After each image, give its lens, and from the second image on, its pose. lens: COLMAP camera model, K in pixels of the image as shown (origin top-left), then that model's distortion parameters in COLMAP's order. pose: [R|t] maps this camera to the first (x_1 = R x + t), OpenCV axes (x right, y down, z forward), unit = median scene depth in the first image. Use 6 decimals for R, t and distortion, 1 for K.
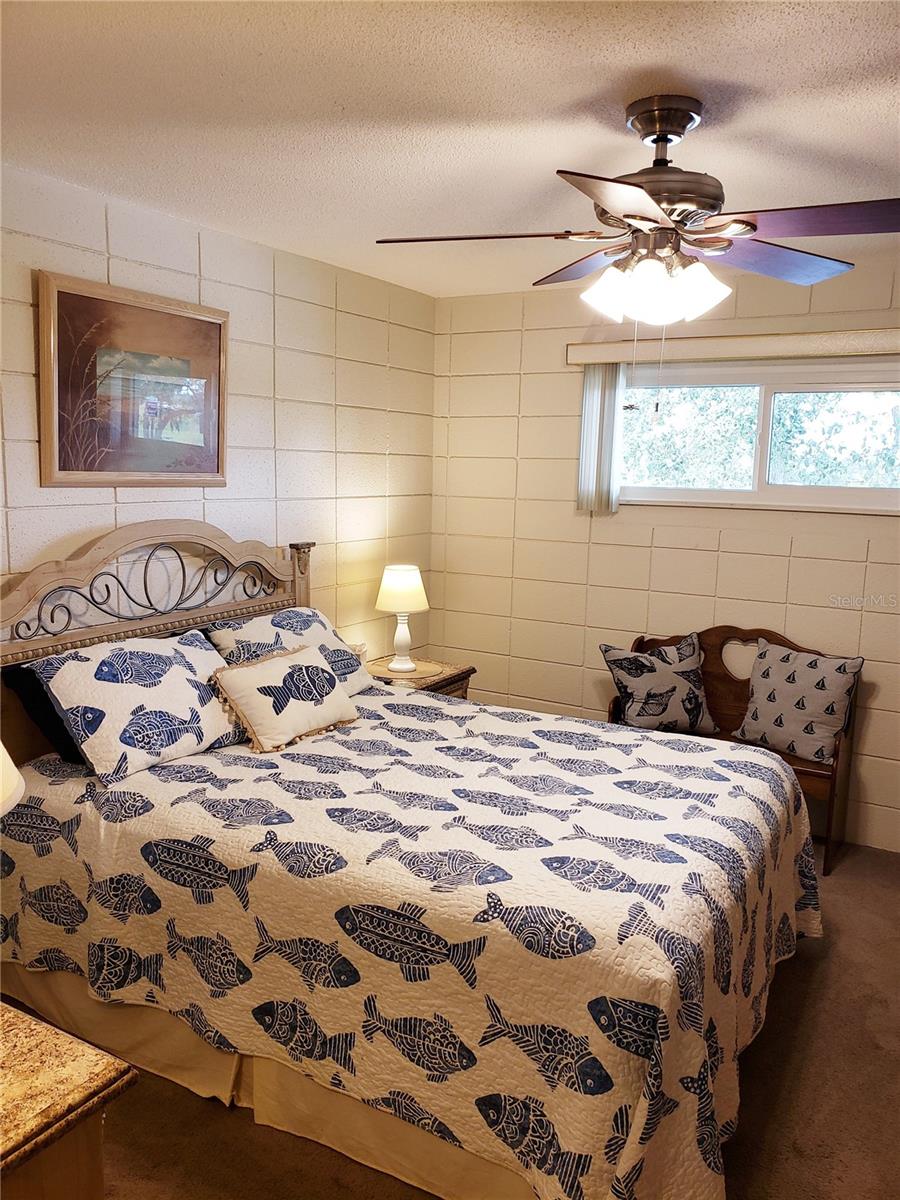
lens RADIAL K [[934.1, 0, 456.5], [0, 934.1, 595.2], [0, 0, 1]] dist [0.029759, -0.007935]
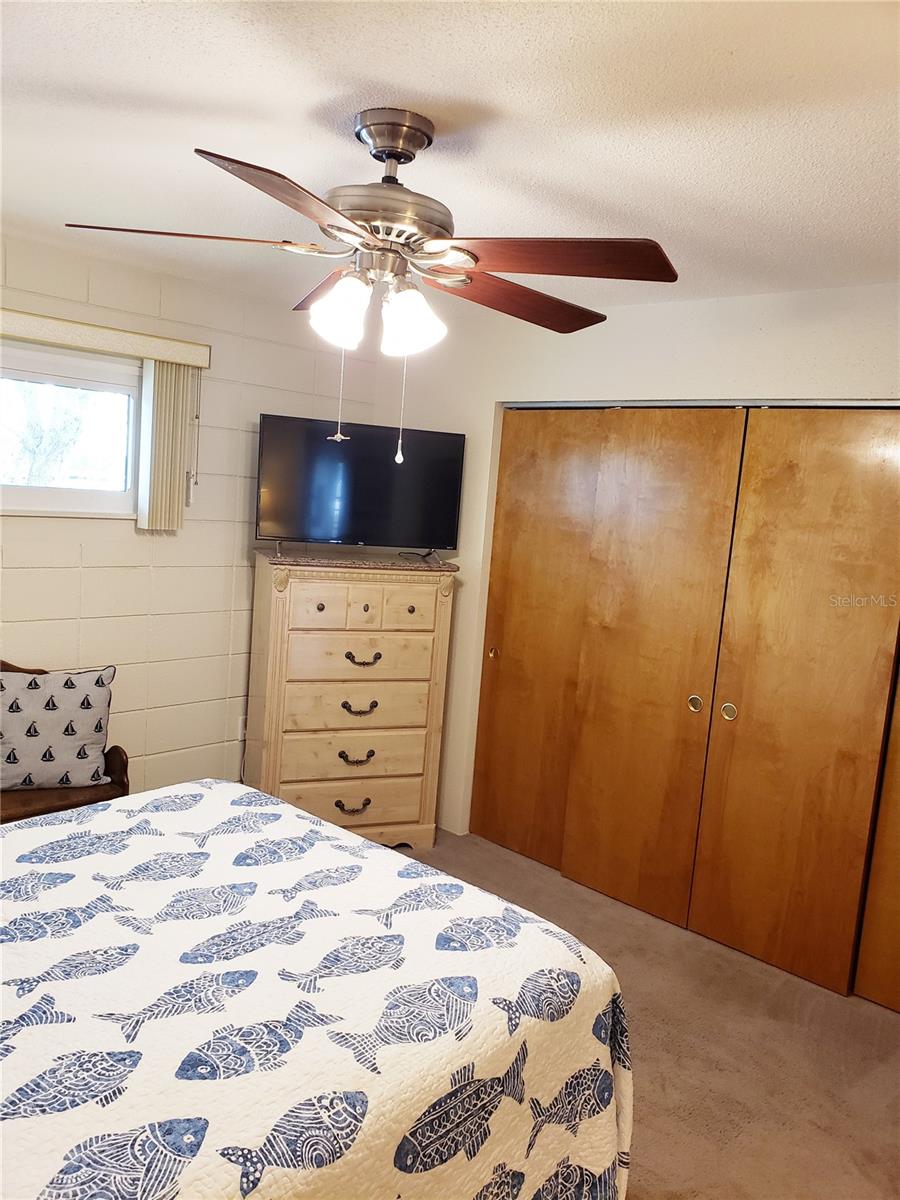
lens RADIAL K [[934.1, 0, 453.1], [0, 934.1, 606.3], [0, 0, 1]] dist [0.029759, -0.007935]
pose [[0.224172, -0.135907, 0.965027, -0.619575], [0.070872, 0.989880, 0.122944, -0.132502], [-0.971969, 0.040833, 0.231535, 0.638677]]
